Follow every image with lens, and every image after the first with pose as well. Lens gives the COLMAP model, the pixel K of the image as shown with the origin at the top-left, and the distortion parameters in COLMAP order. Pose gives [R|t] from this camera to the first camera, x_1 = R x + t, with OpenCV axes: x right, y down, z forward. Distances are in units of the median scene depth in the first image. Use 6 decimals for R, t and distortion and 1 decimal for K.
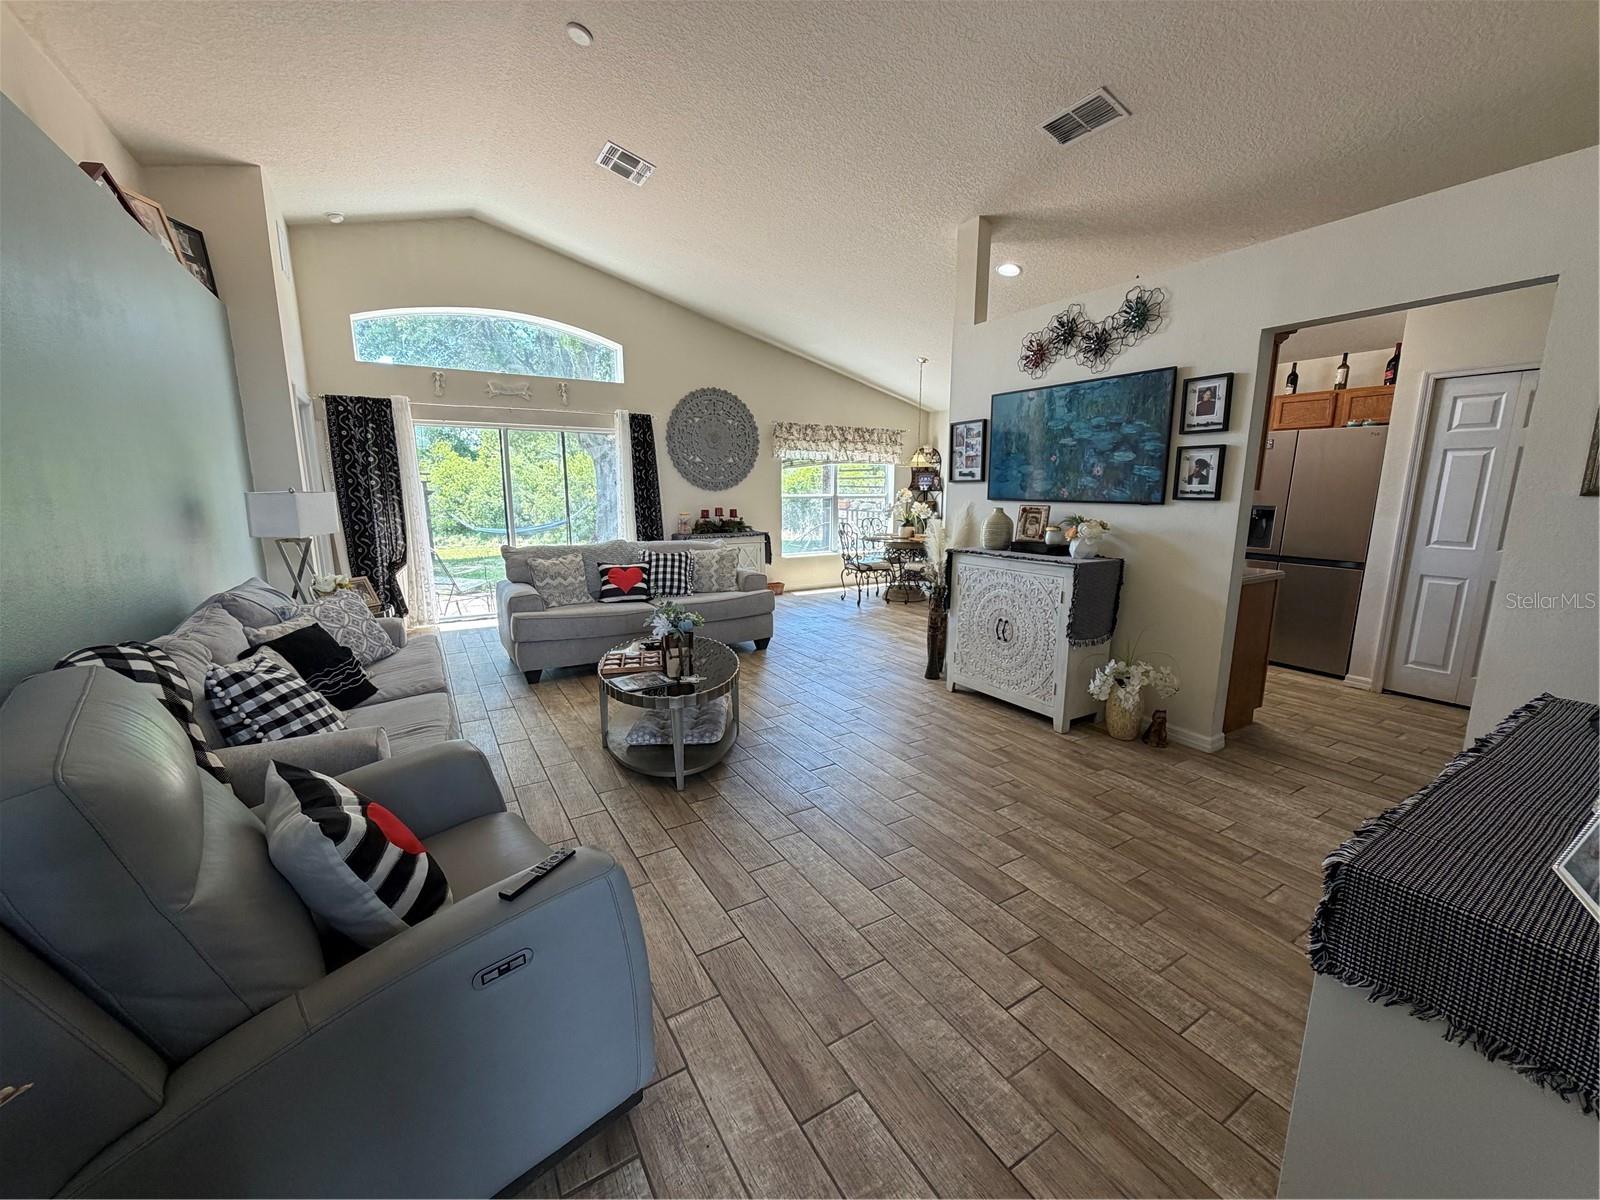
lens RADIAL K [[634.2, 0, 808.8], [0, 634.2, 601.3], [0, 0, 1]] dist [-0.000268, -0.000149]
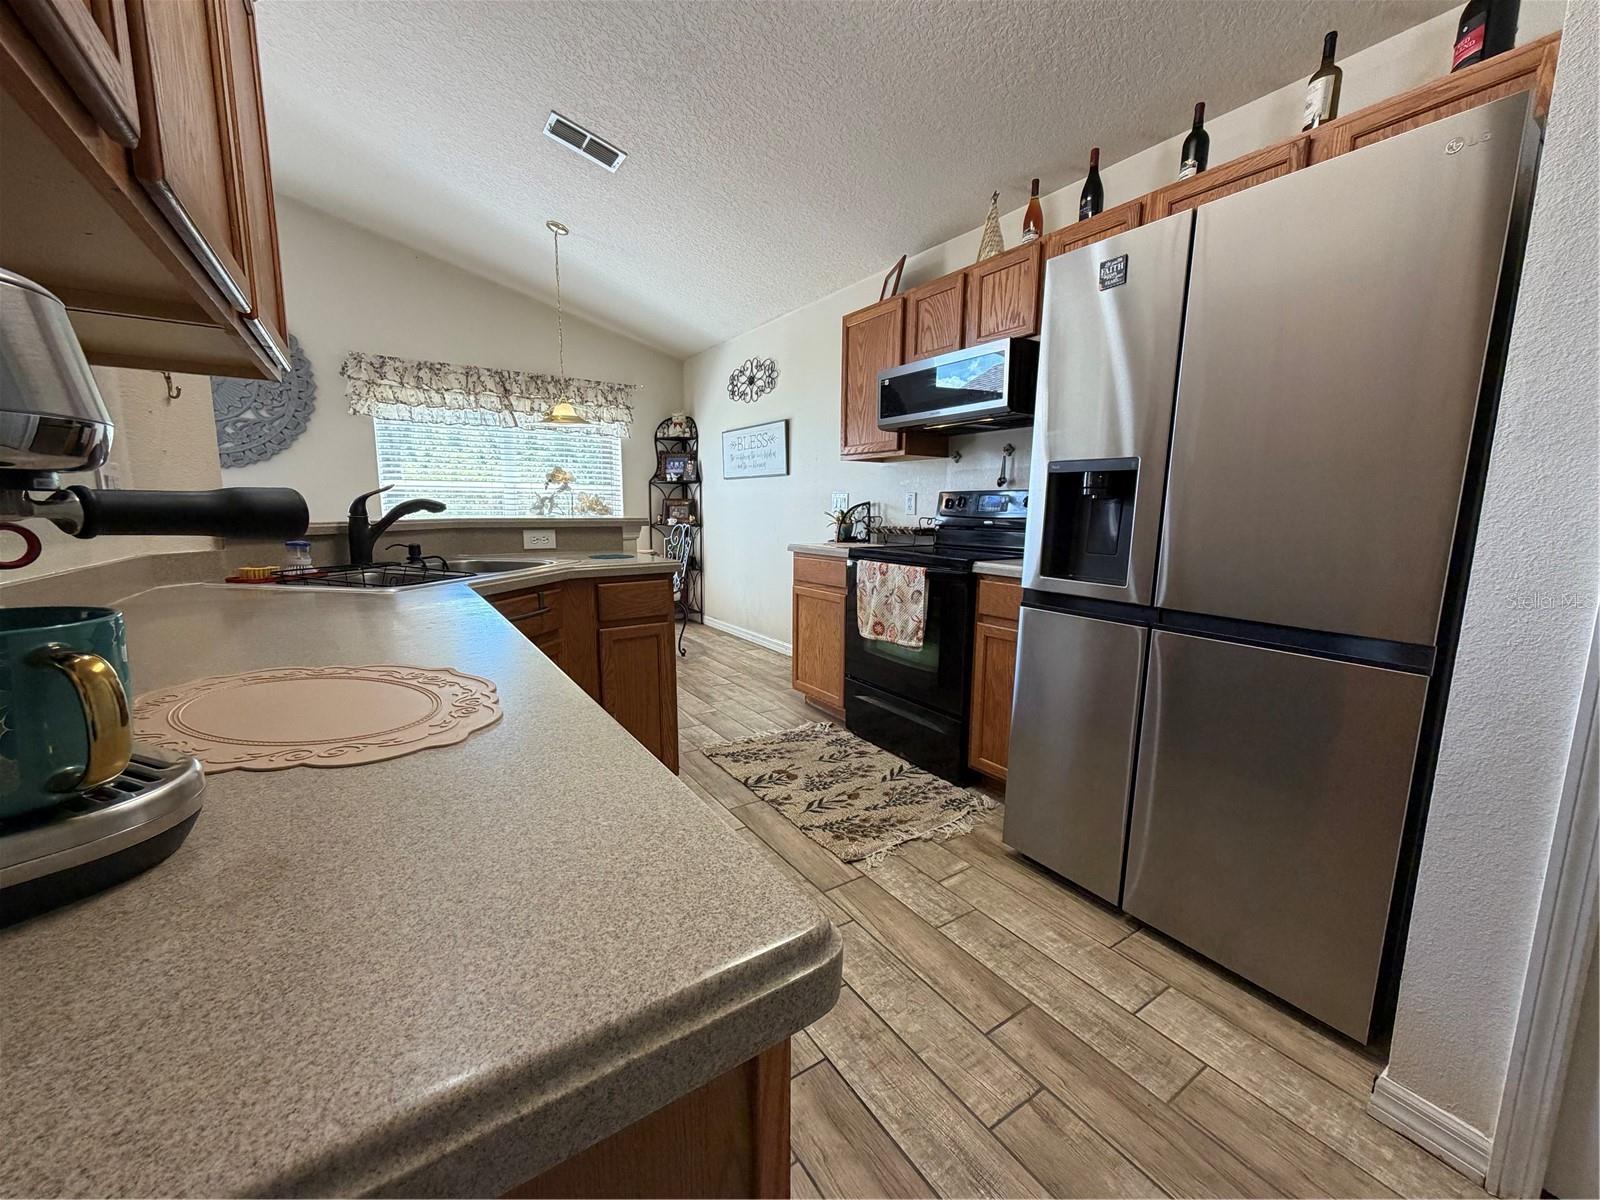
lens RADIAL K [[634.2, 0, 808.8], [0, 634.2, 601.3], [0, 0, 1]] dist [-0.000268, -0.000149]
pose [[0.999234, 0.001205, 0.039112, 0.384588], [0.000040, 0.999494, -0.031818, -0.045382], [-0.039130, 0.031795, 0.998728, 0.474694]]
